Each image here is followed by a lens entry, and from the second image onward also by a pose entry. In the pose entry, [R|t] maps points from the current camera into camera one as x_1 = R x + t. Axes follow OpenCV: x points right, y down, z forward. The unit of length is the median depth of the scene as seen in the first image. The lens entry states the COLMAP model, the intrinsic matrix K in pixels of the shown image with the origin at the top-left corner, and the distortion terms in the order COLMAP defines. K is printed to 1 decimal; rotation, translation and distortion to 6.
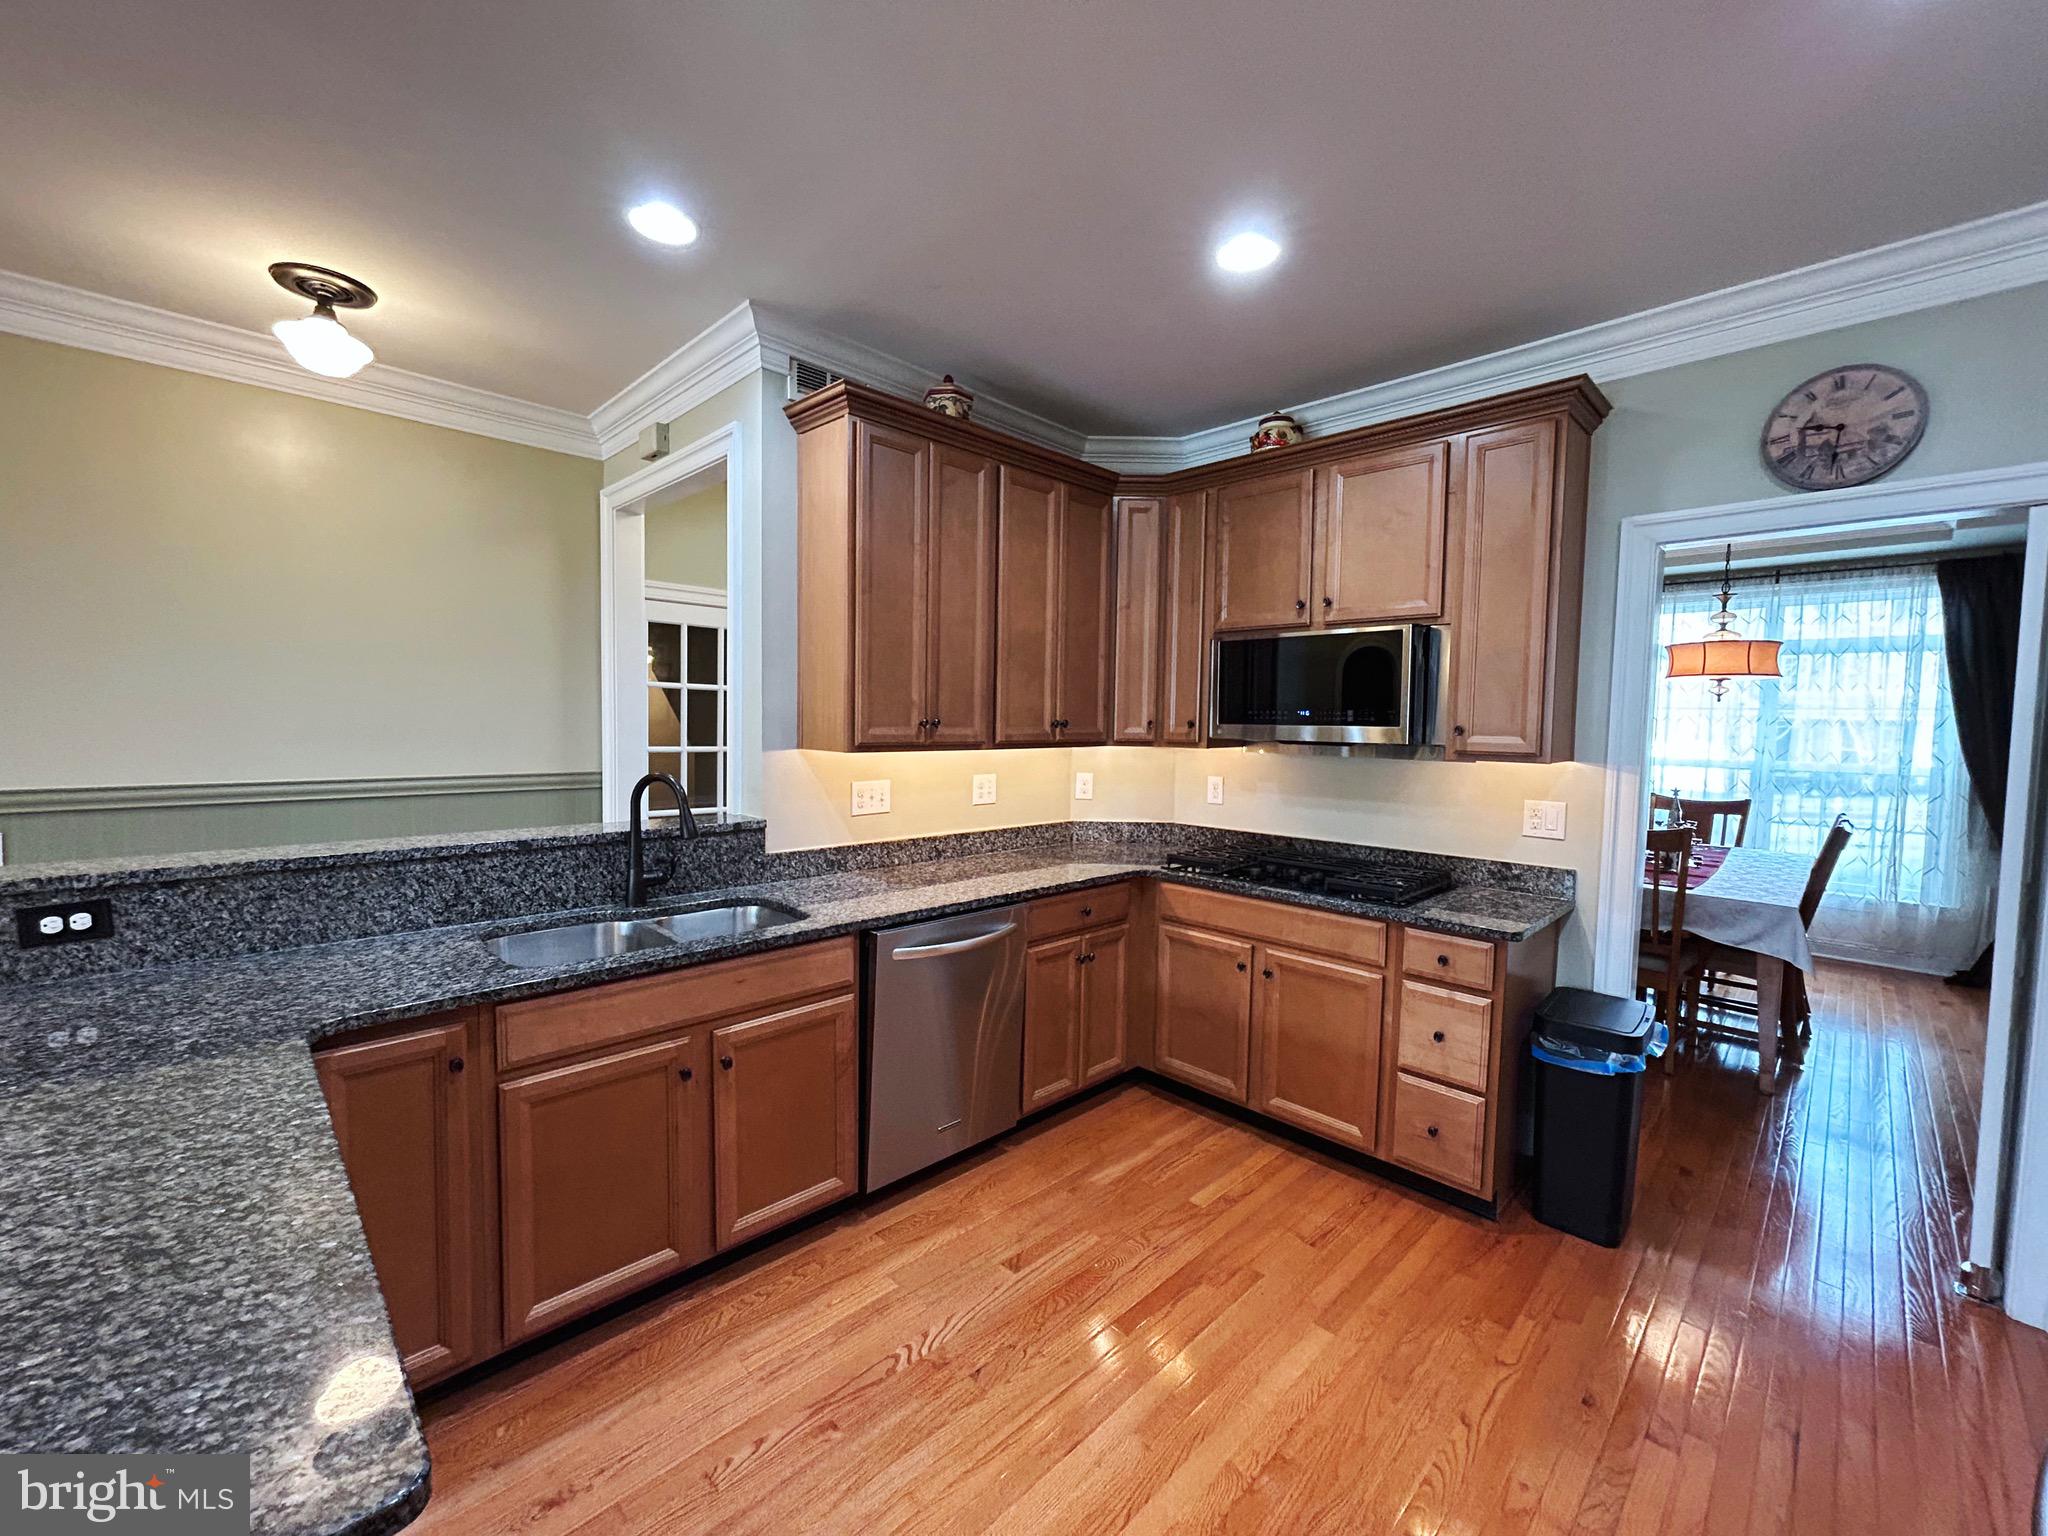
lens RADIAL K [[824.0, 0, 1026.5], [0, 824.0, 762.1], [0, 0, 1]] dist [-0.000765, 0.000020]
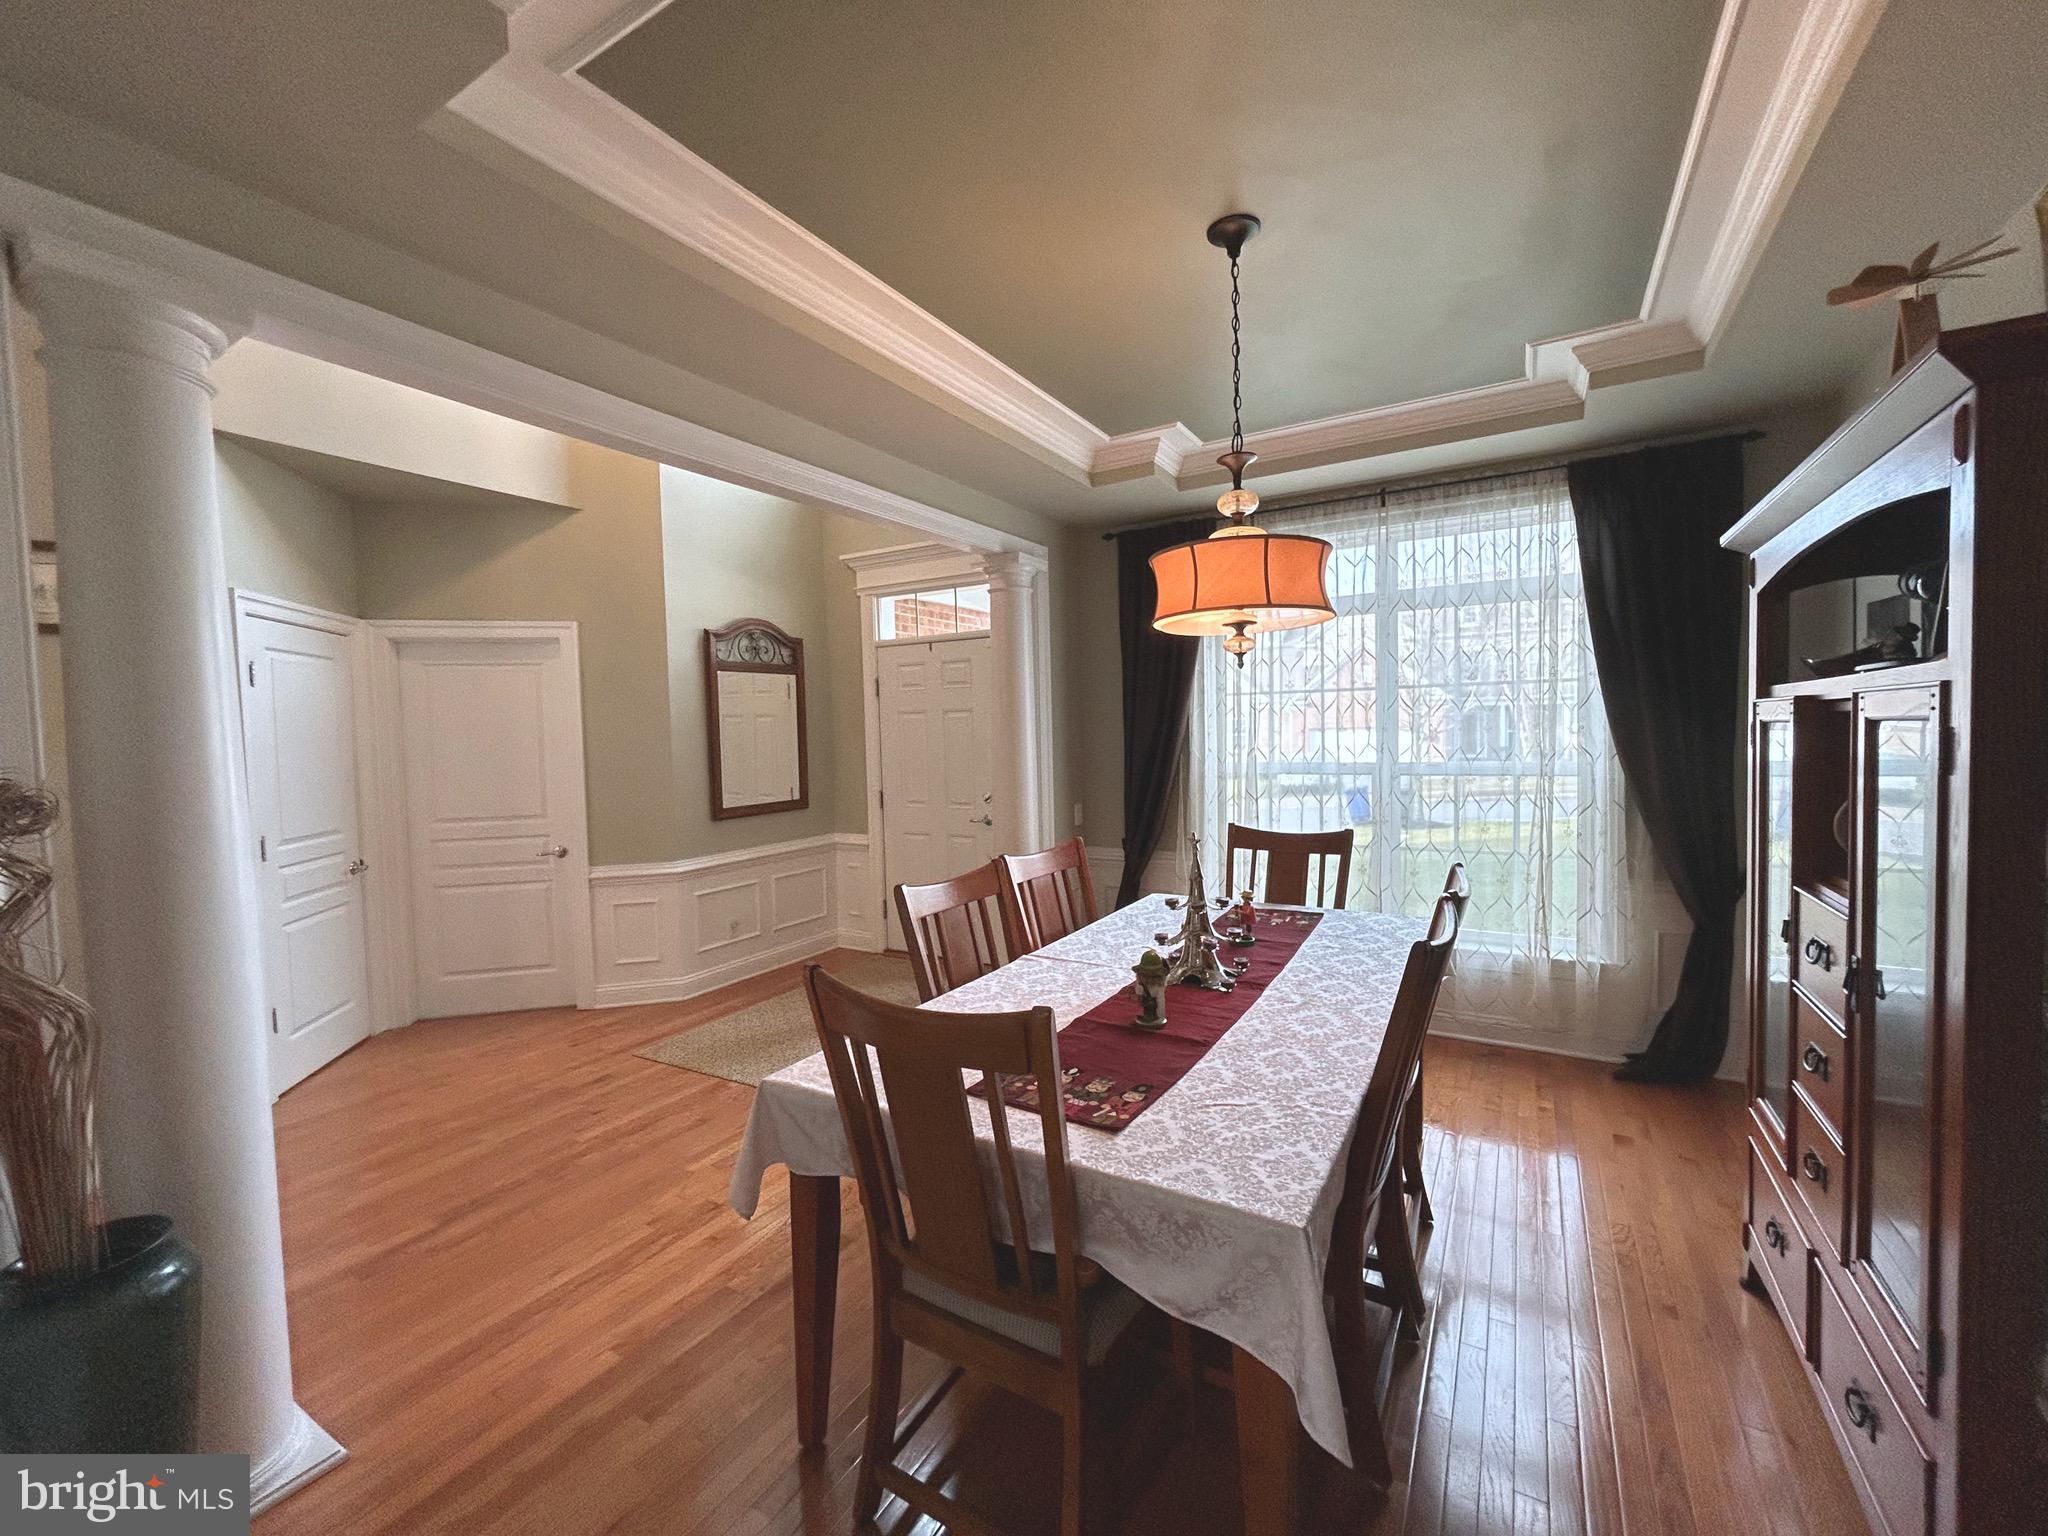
lens RADIAL K [[824.0, 0, 1032.1], [0, 824.0, 774.6], [0, 0, 1]] dist [-0.000765, 0.000020]
pose [[0.965883, -0.058203, 0.252354, 0.476072], [0.060437, 0.998171, -0.001104, -0.010164], [-0.251828, 0.016318, 0.967634, 0.441496]]
